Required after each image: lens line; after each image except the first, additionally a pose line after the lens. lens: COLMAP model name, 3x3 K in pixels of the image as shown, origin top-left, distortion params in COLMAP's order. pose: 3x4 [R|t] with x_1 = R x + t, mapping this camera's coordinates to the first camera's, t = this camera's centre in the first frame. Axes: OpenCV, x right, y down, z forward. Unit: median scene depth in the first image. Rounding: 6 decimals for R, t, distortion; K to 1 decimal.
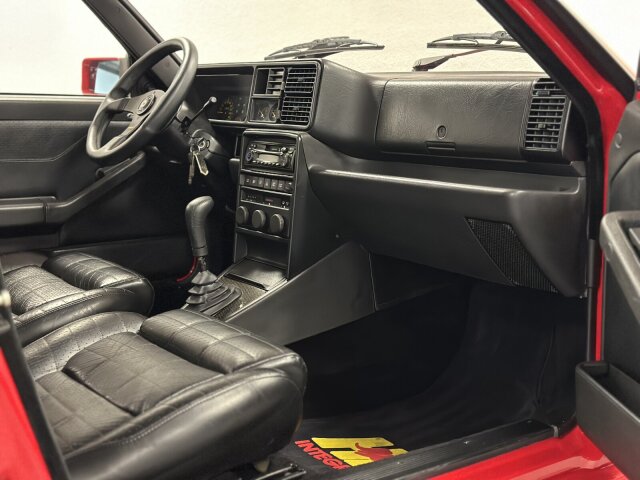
lens RADIAL K [[909.0, 0, 320.0], [0, 909.0, 240.0], [0, 0, 1]] dist [0.125035, -0.002508]
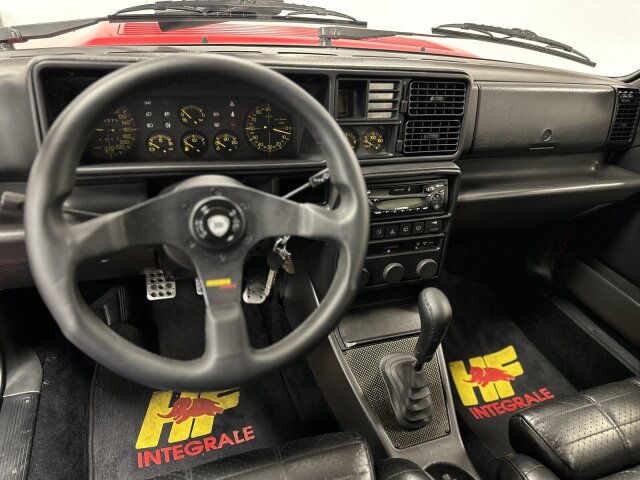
lens RADIAL K [[455.4, 0, 320.0], [0, 455.4, 240.0], [0, 0, 1]] dist [0.118286, -0.148146]
pose [[0.249917, -0.468713, 0.847260, -0.442541], [0.056161, 0.880571, 0.470575, -0.262589], [-0.966637, -0.070022, 0.246393, 1.001343]]
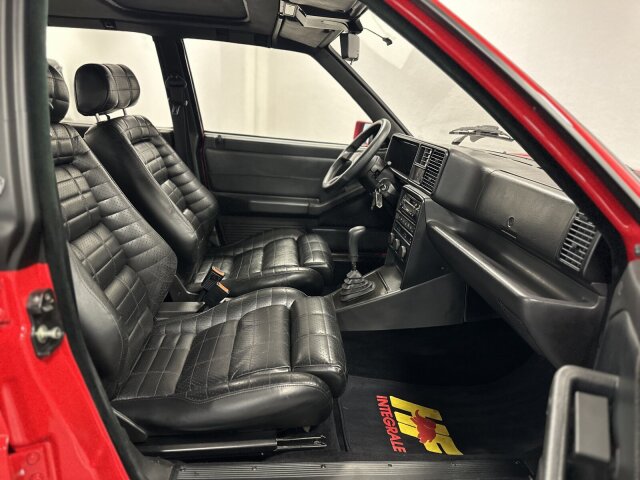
lens RADIAL K [[455.4, 0, 320.0], [0, 455.4, 240.0], [0, 0, 1]] dist [0.118286, -0.148146]
pose [[0.869367, 0.204810, -0.449726, 0.176428], [-0.153914, 0.977026, 0.147416, -0.131760], [0.469586, -0.058939, 0.880917, 0.256298]]
